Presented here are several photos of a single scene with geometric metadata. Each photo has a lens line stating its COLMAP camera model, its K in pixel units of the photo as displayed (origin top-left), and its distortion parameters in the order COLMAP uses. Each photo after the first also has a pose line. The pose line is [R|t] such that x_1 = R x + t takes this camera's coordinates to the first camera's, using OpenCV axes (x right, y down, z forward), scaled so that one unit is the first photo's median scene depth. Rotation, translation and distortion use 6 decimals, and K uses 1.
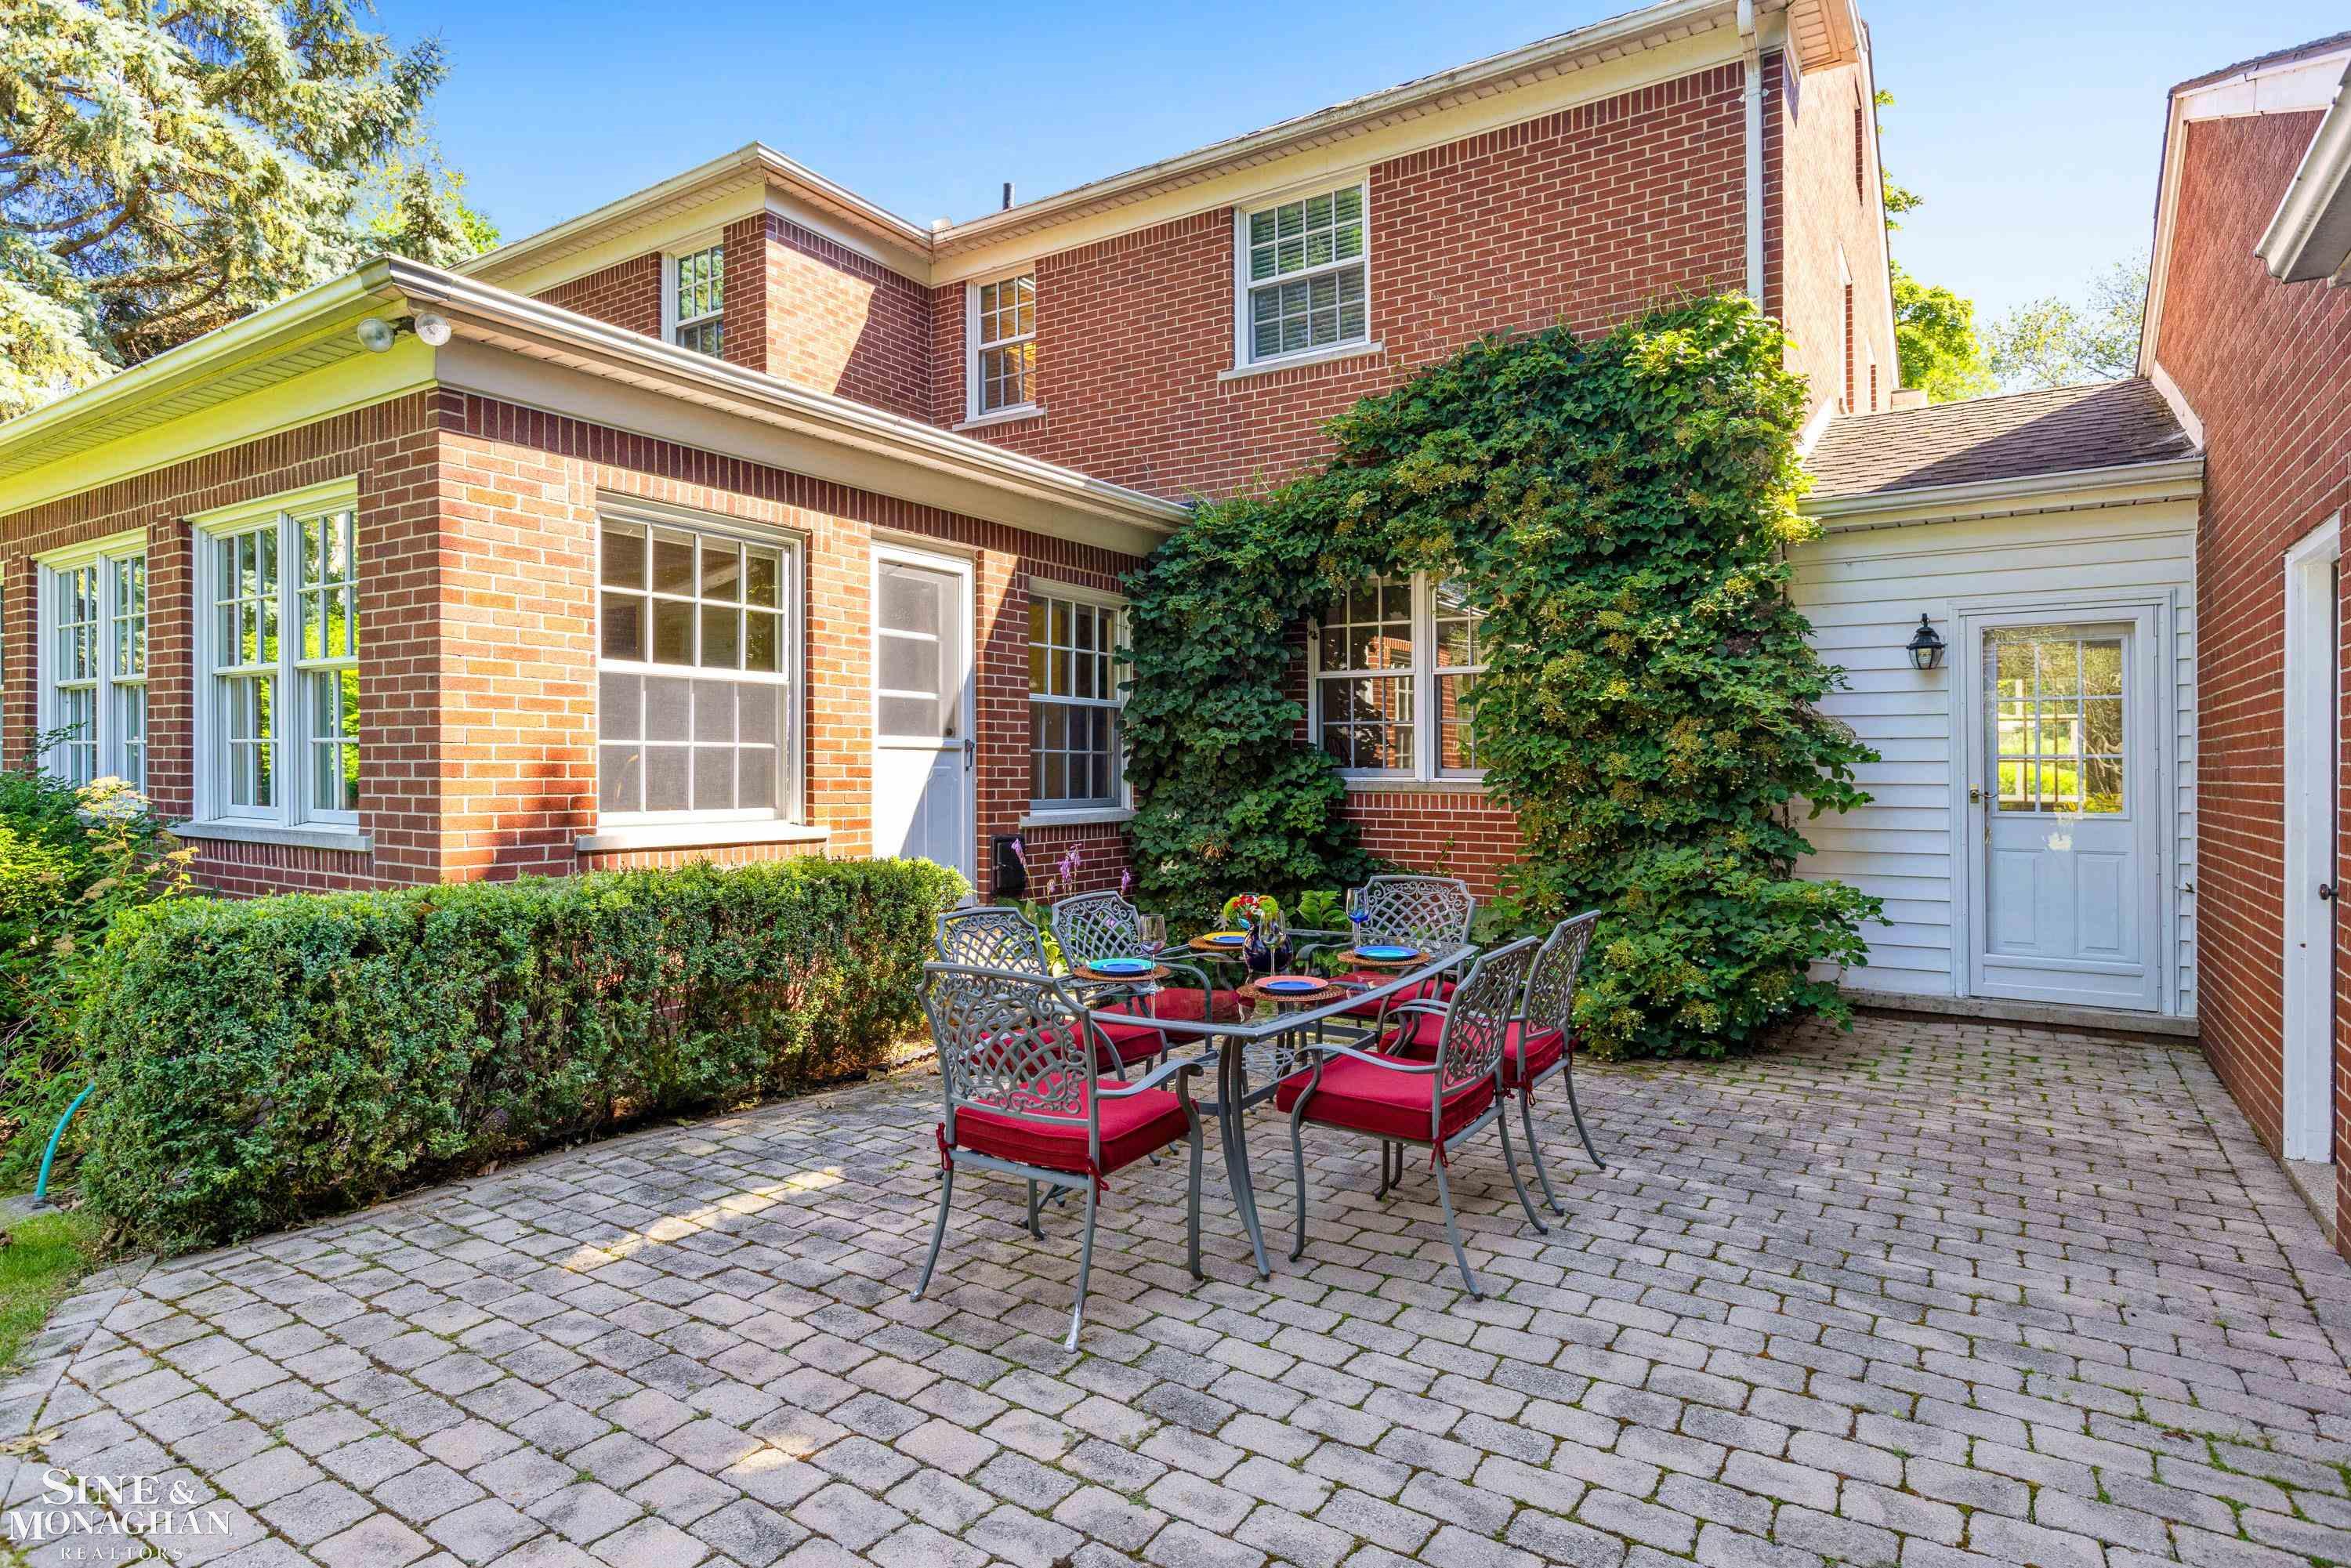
lens RADIAL K [[1218.2, 0, 1265.0], [0, 1218.2, 749.9], [0, 0, 1]] dist [0.002718, 0.000369]
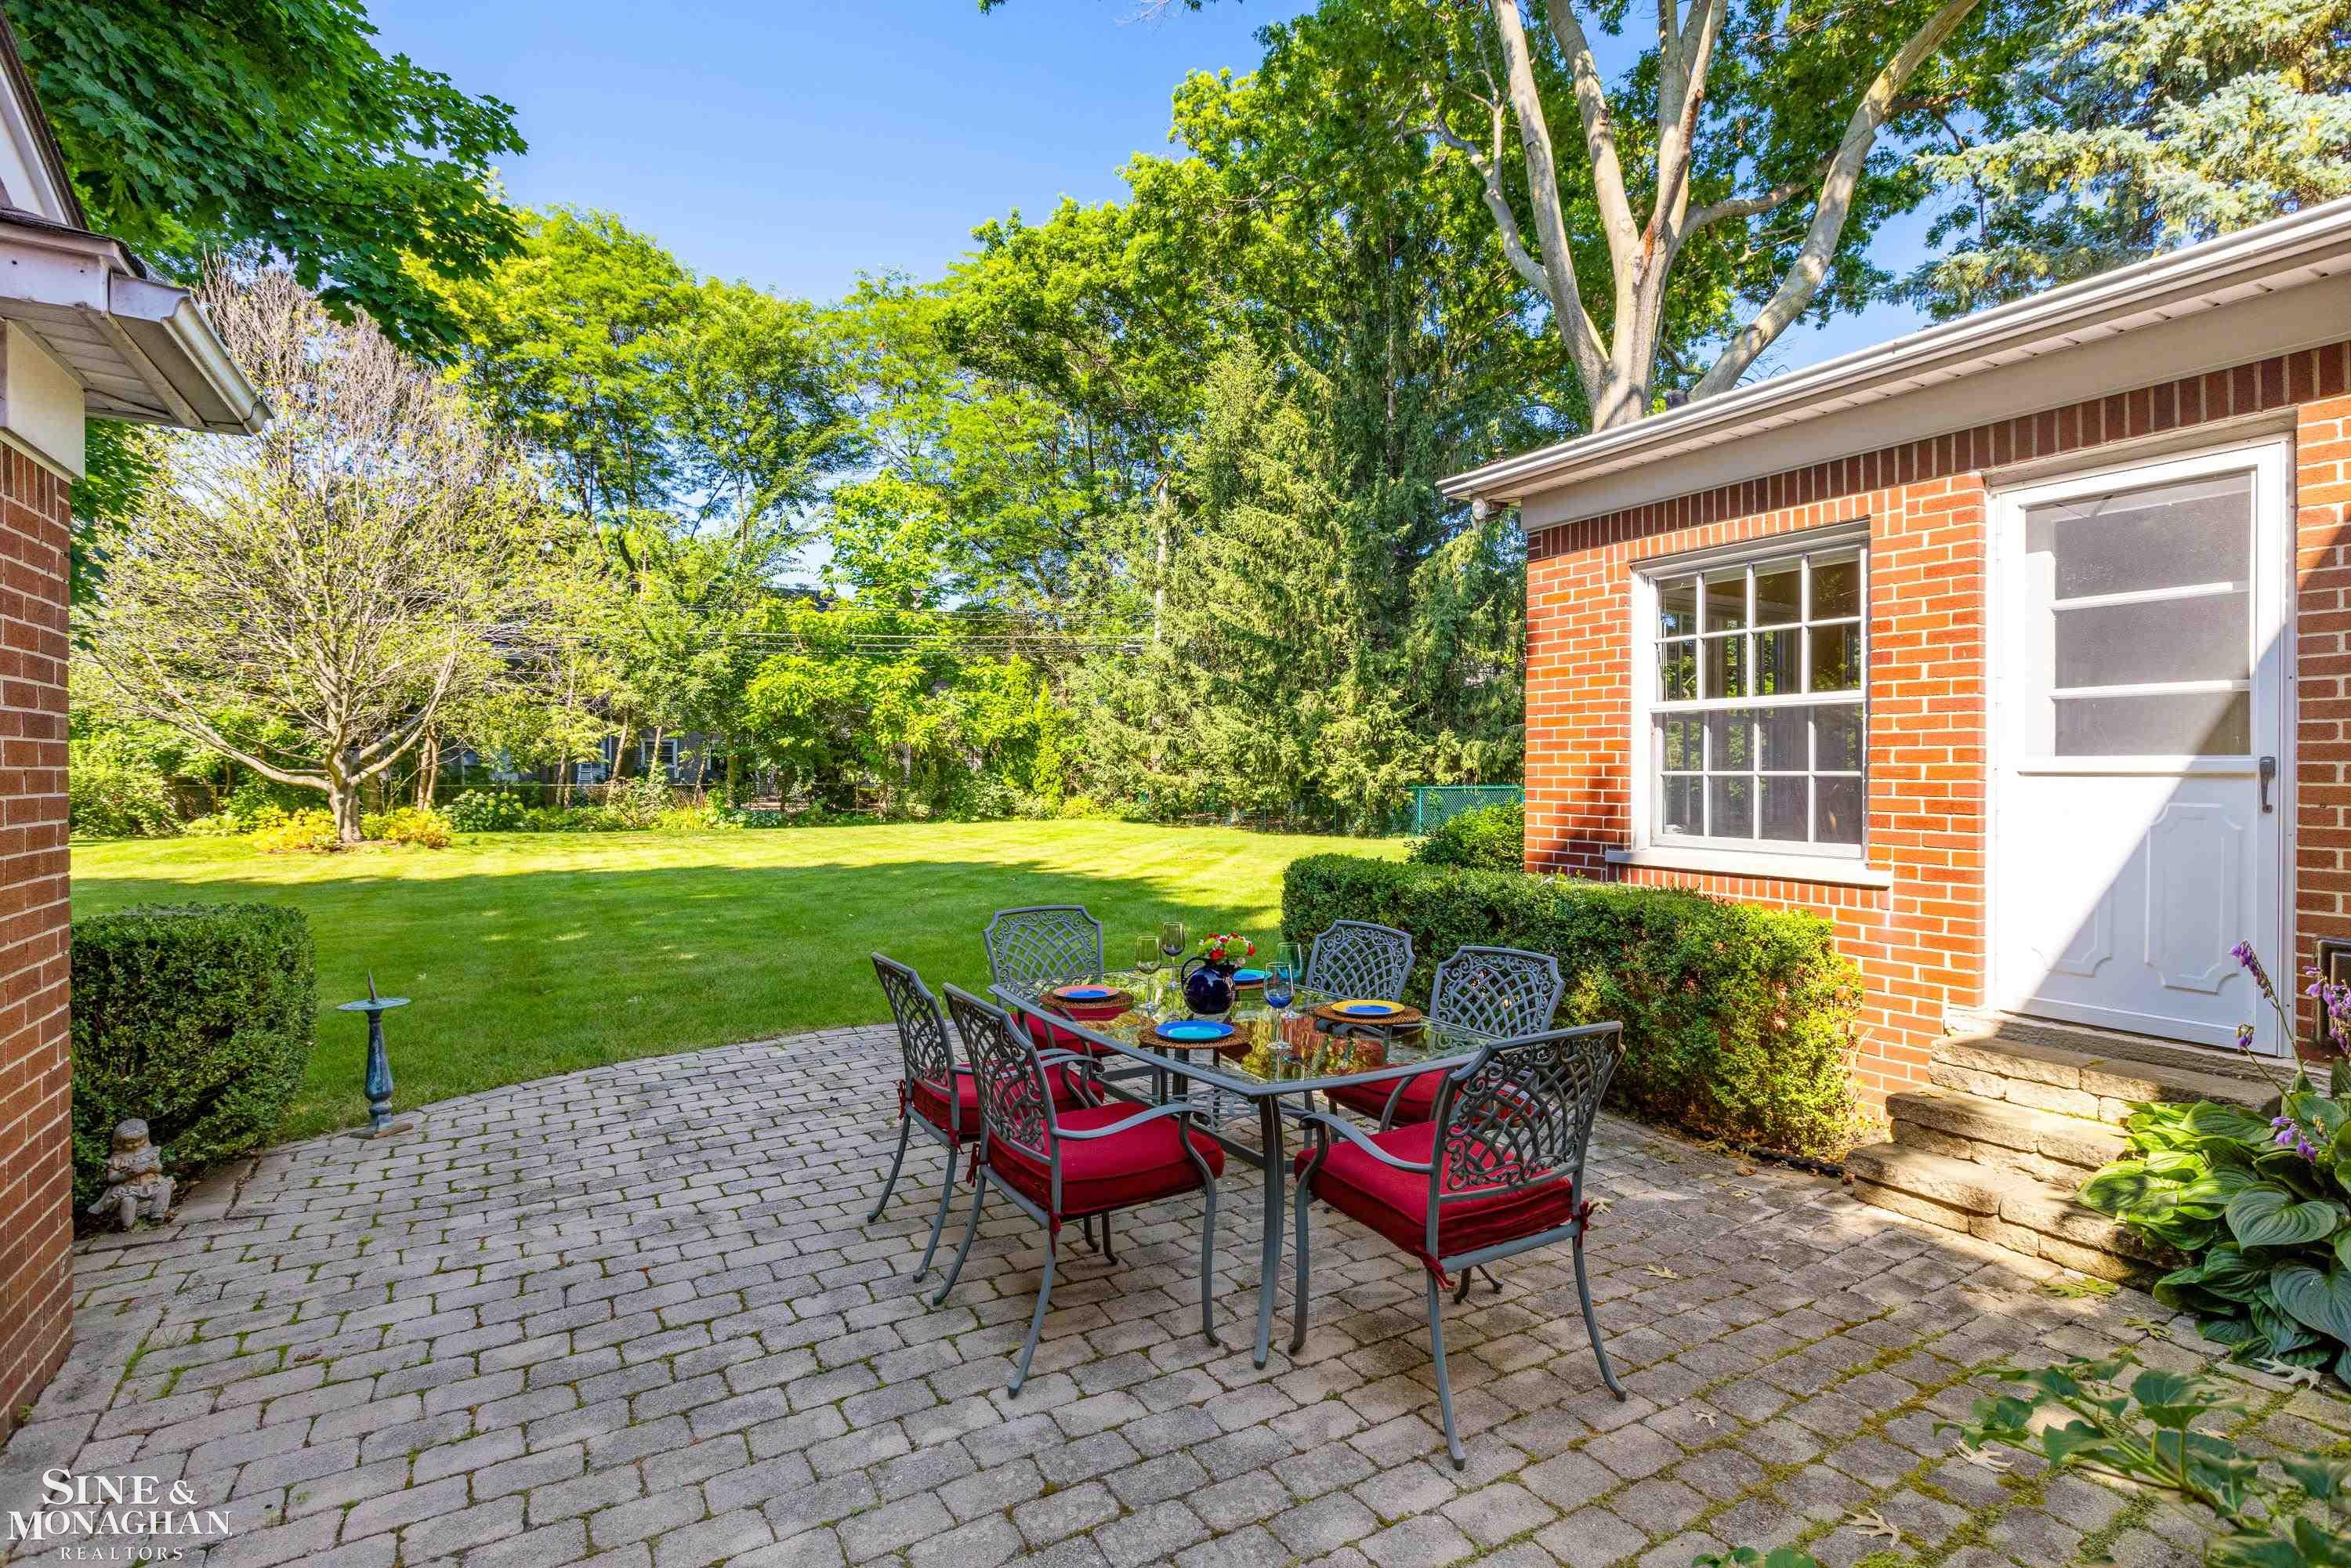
lens RADIAL K [[1121.8, 0, 1143.5], [0, 1121.8, 767.9], [0, 0, 1]] dist [-0.003337, -0.001313]
pose [[-0.495754, -0.008932, -0.868417, 0.598621], [0.006306, 0.999884, -0.013884, 0.000977], [0.868440, -0.012360, -0.495640, 1.045045]]
